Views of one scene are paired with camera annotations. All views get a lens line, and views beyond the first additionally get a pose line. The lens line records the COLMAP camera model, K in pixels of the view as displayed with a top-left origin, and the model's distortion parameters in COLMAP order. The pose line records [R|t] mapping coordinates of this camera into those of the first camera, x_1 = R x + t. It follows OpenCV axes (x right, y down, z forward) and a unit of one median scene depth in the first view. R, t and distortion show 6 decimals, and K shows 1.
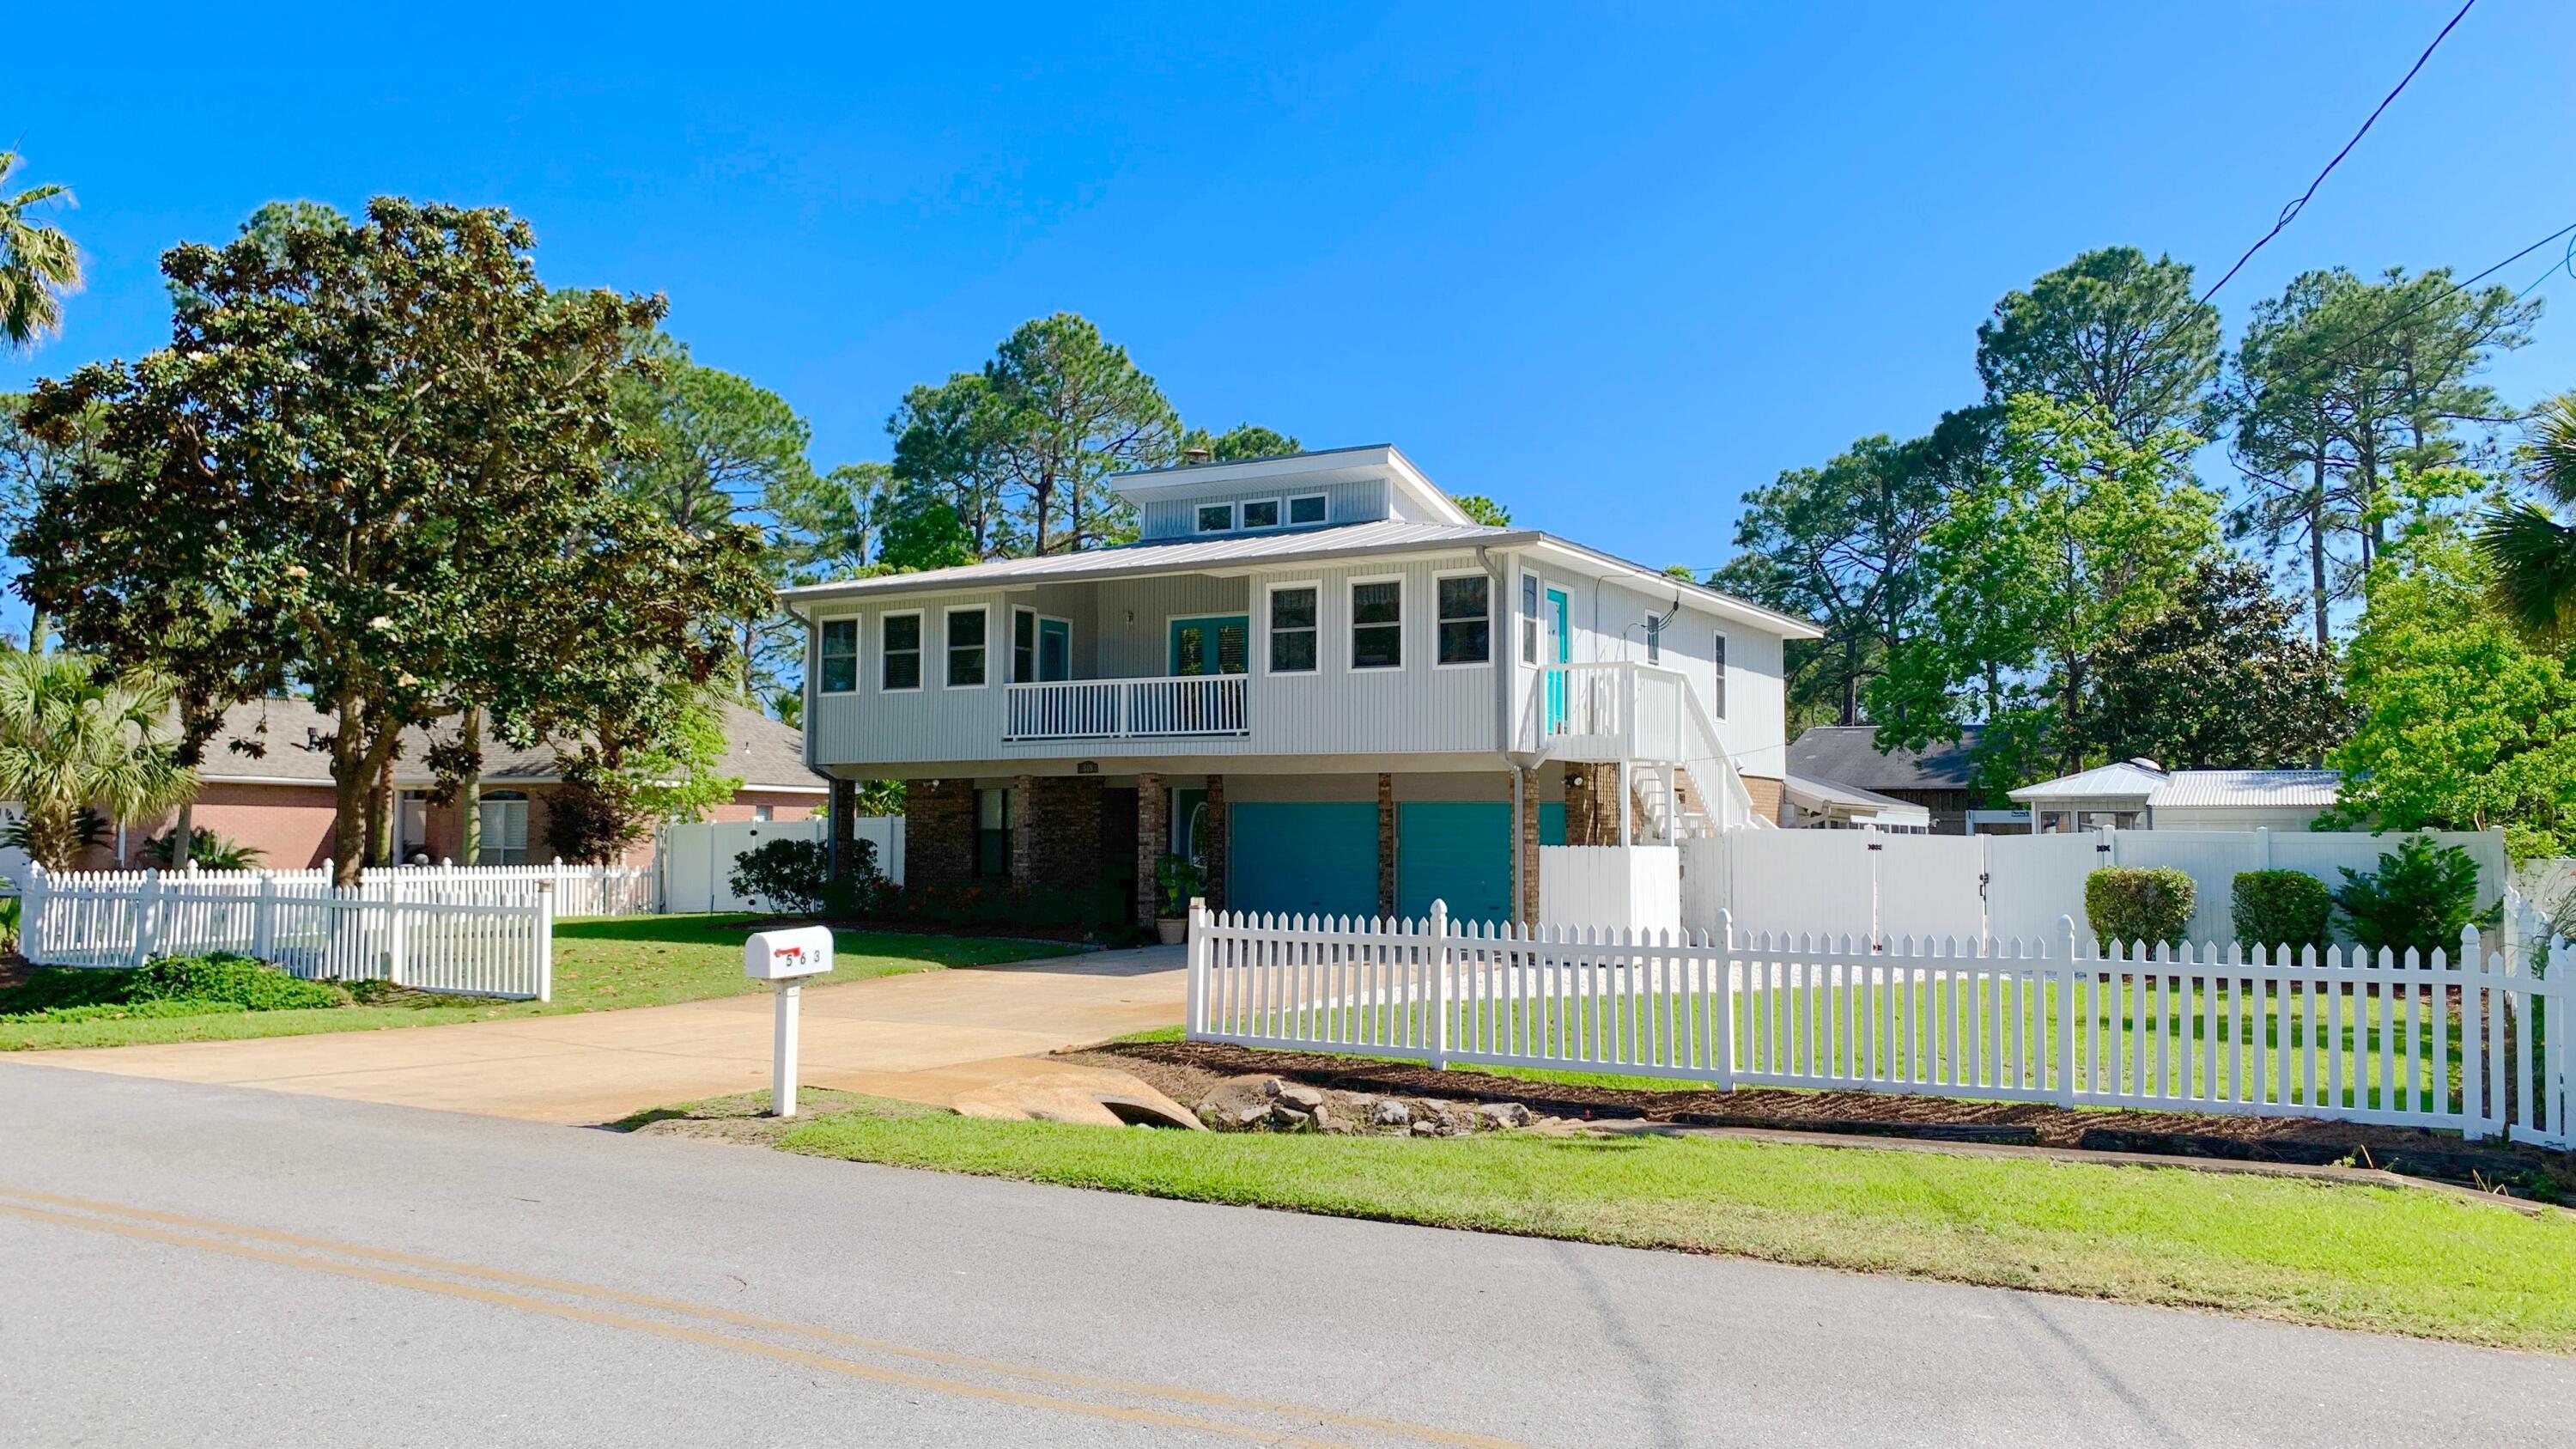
lens RADIAL K [[1976.1, 0, 1277.9], [0, 1976.1, 655.8], [0, 0, 1]] dist [0.042039, -0.004851]
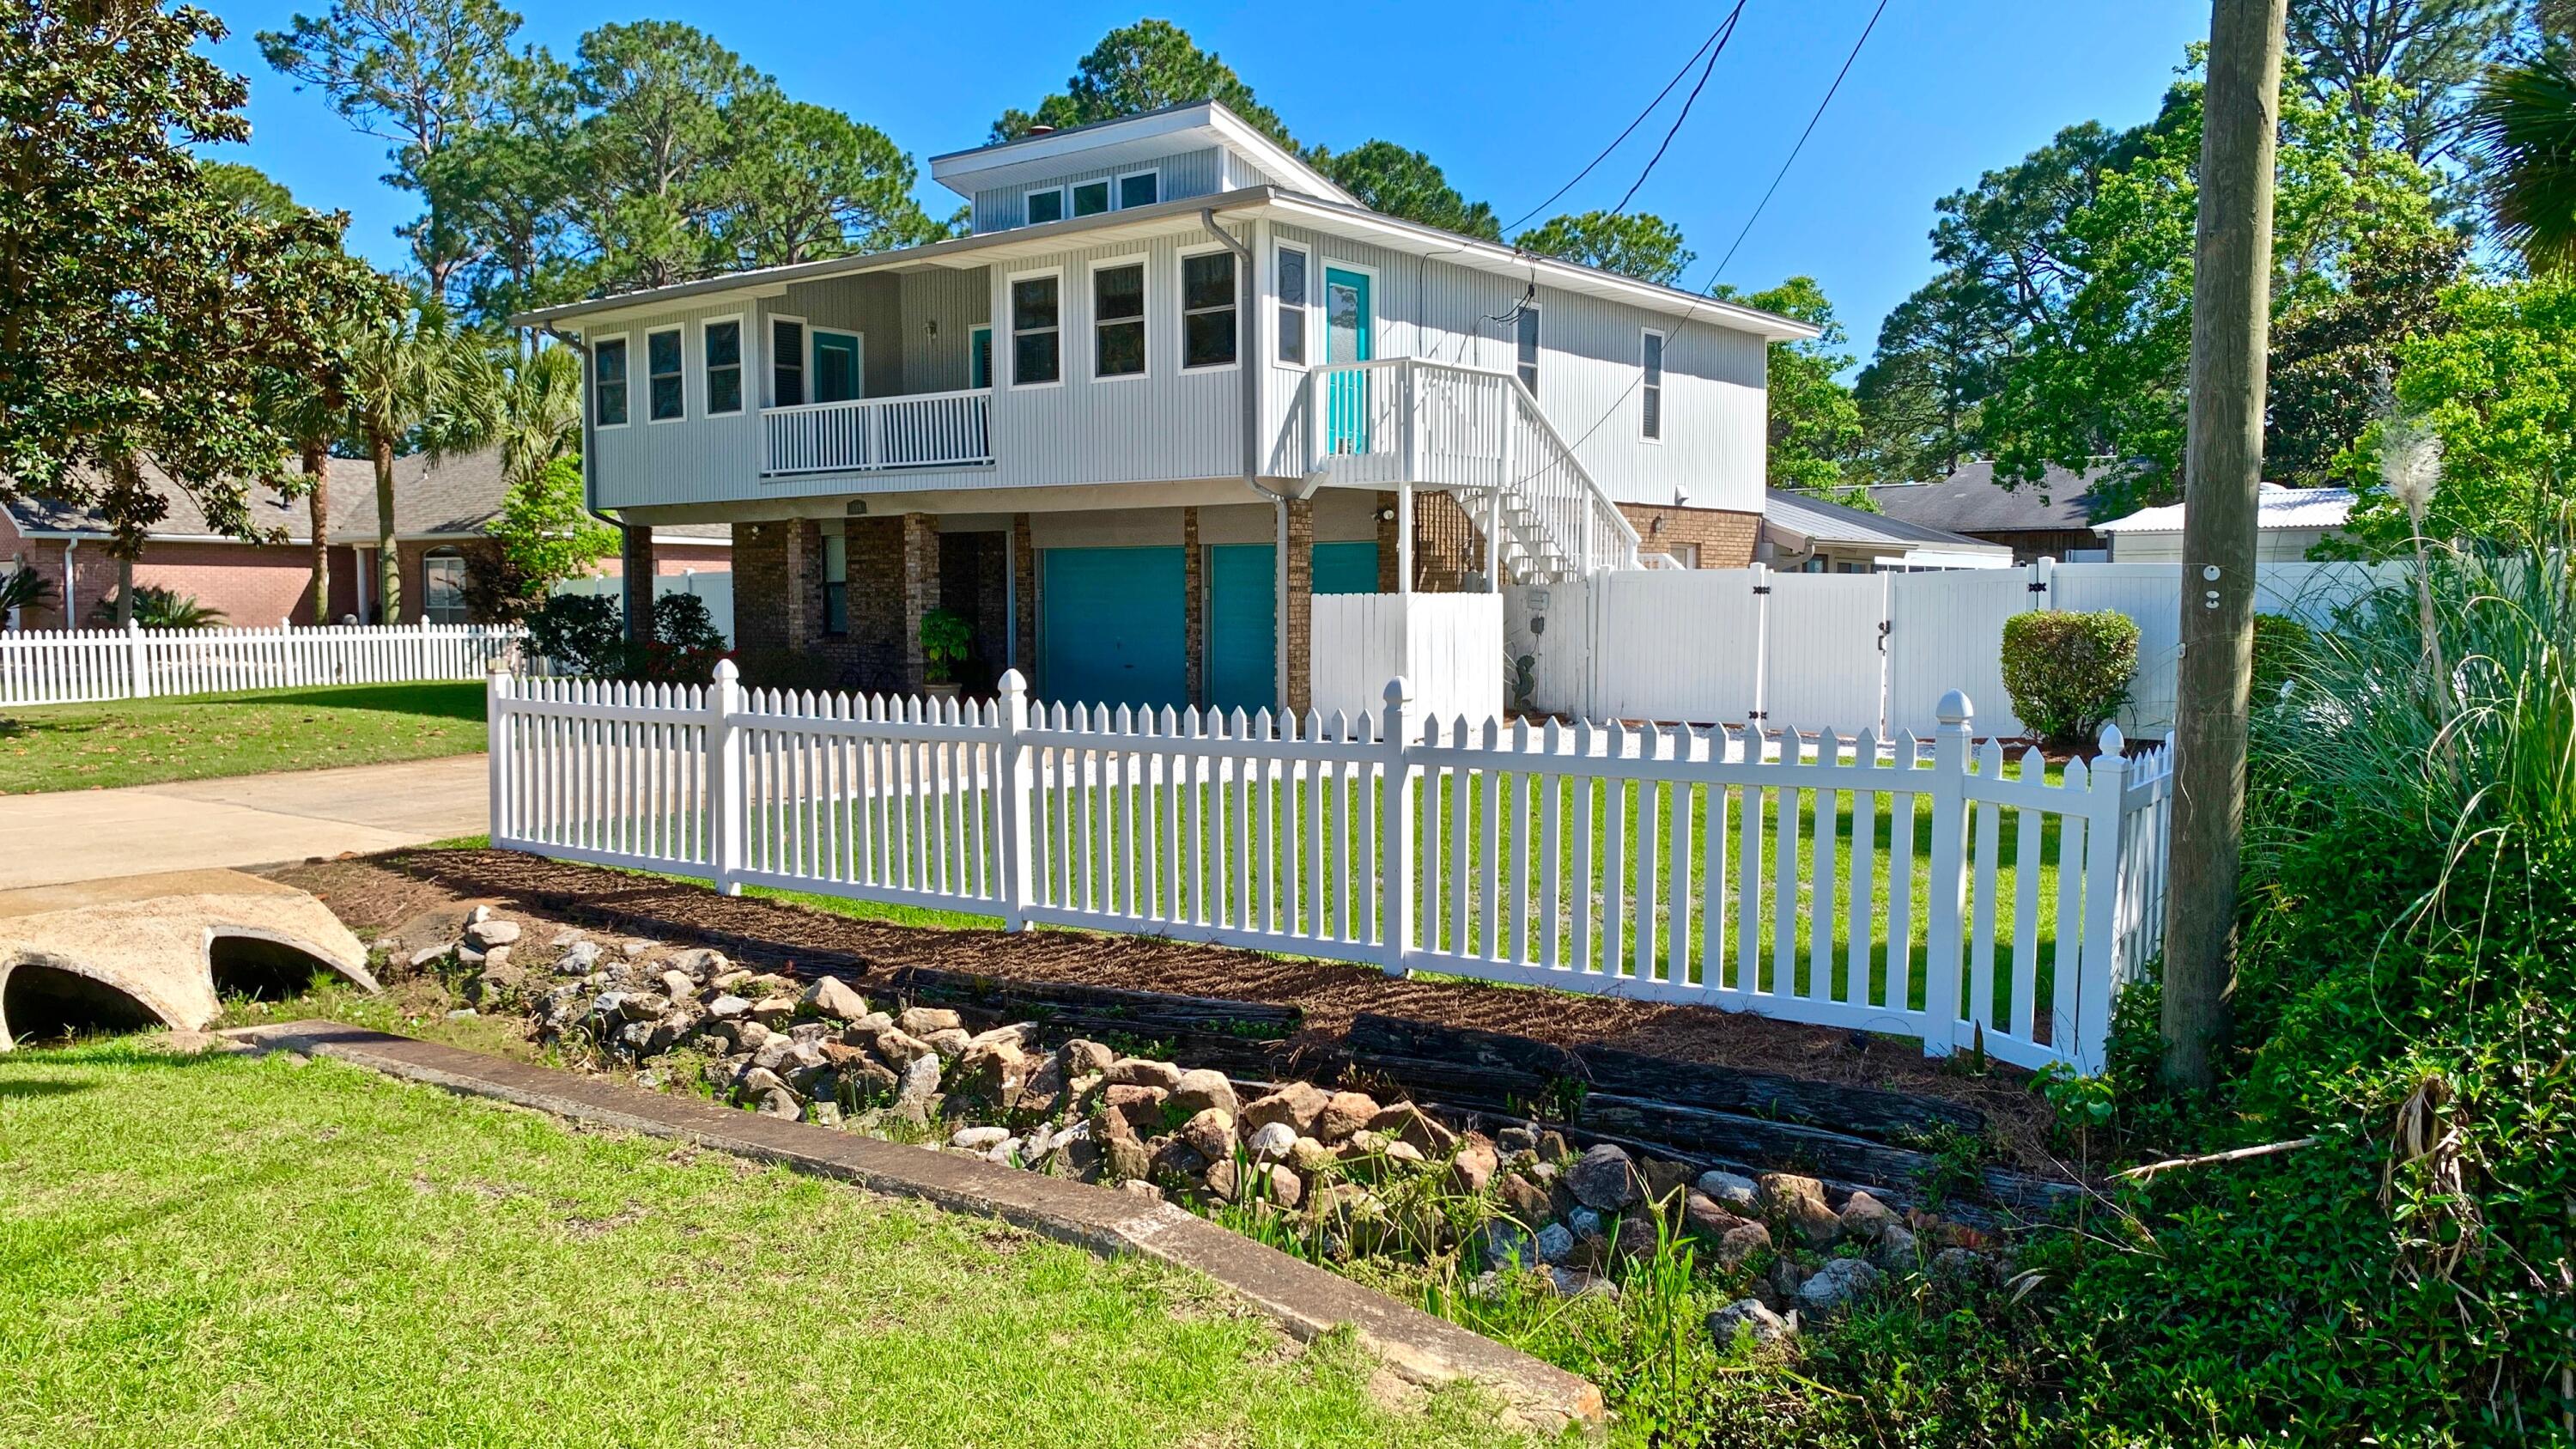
lens RADIAL K [[1980.8, 0, 1293.5], [0, 1980.8, 709.9], [0, 0, 1]] dist [0.010309, -0.000177]
pose [[0.990623, -0.000993, -0.136624, 0.193589], [0.021149, 0.989035, 0.146161, 0.020862], [0.134980, -0.147679, 0.979781, 0.167747]]
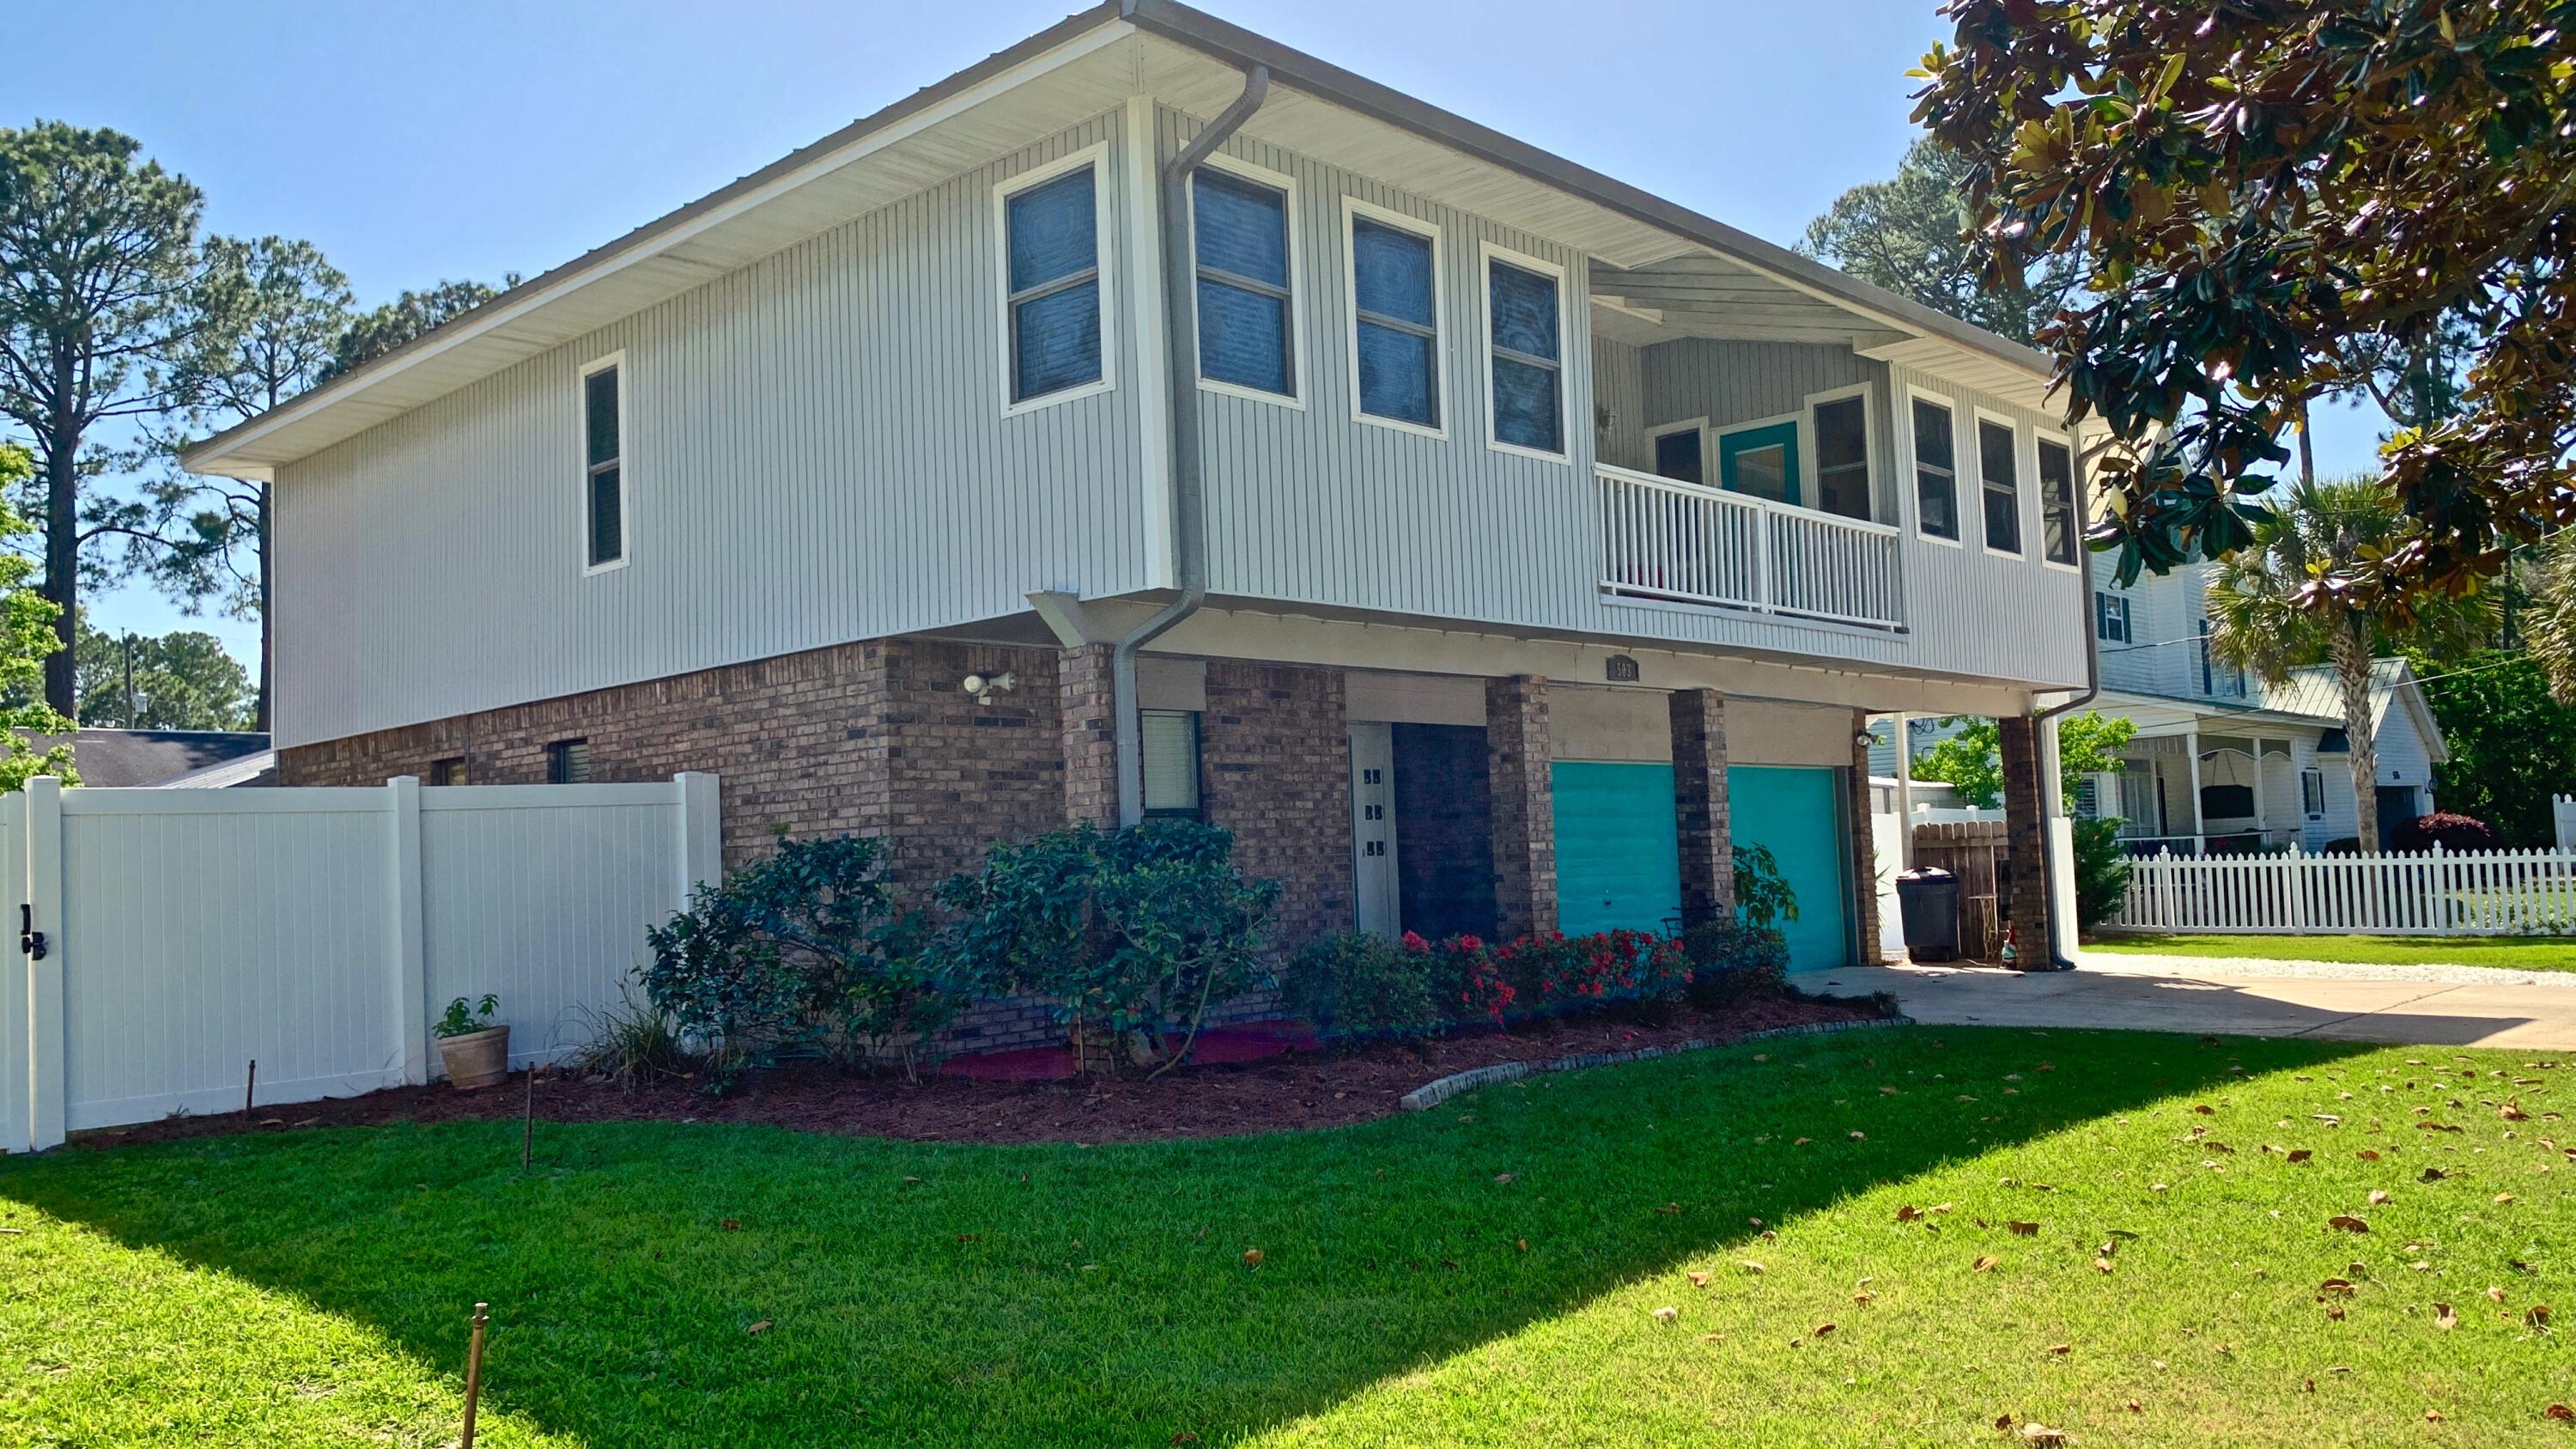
lens RADIAL K [[1950.0, 0, 1299.5], [0, 1950.0, 740.7], [0, 0, 1]] dist [0.051638, -0.071428]
pose [[0.207334, 0.047178, 0.977132, -0.542196], [-0.051517, 0.997977, -0.037253, 0.090216], [-0.976913, -0.042615, 0.209345, 0.918762]]
